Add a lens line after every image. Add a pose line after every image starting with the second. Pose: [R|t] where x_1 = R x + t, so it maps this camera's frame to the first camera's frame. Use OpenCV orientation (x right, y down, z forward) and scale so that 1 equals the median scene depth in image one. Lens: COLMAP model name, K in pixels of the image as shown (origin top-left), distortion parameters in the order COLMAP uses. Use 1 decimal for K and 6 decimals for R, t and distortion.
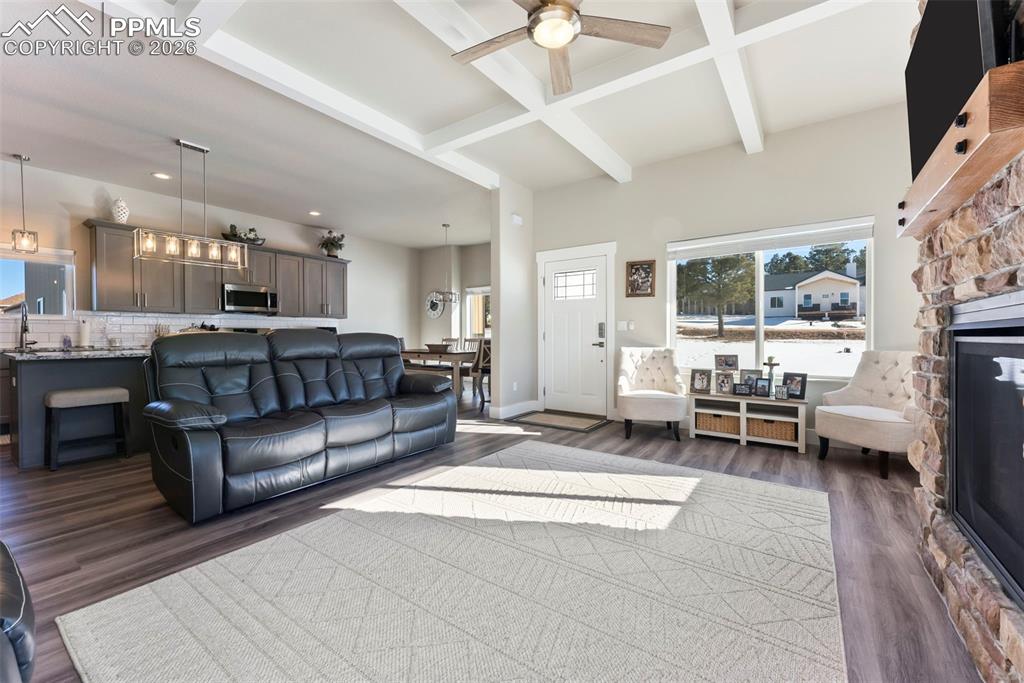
lens RADIAL K [[411.3, 0, 523.0], [0, 411.3, 340.5], [0, 0, 1]] dist [0.003035, 0.000124]
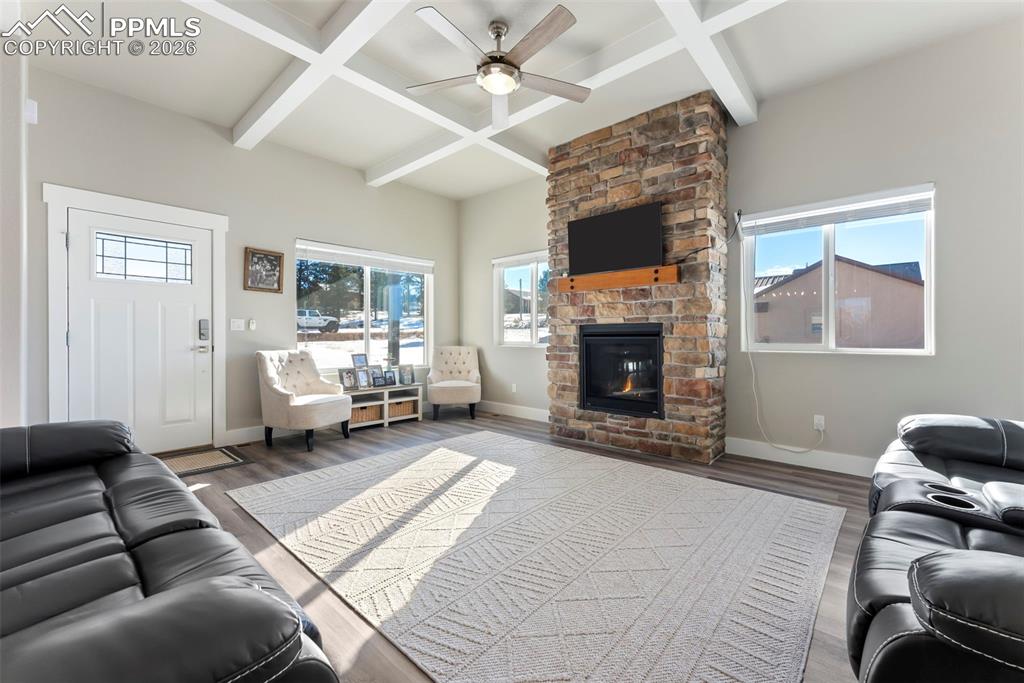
lens RADIAL K [[411.3, 0, 522.7], [0, 411.3, 337.0], [0, 0, 1]] dist [0.003035, 0.000124]
pose [[0.107509, -0.000429, 0.994204, -0.599540], [0.013534, 0.999908, -0.001033, -0.004274], [-0.994112, 0.013567, 0.107505, 0.439234]]
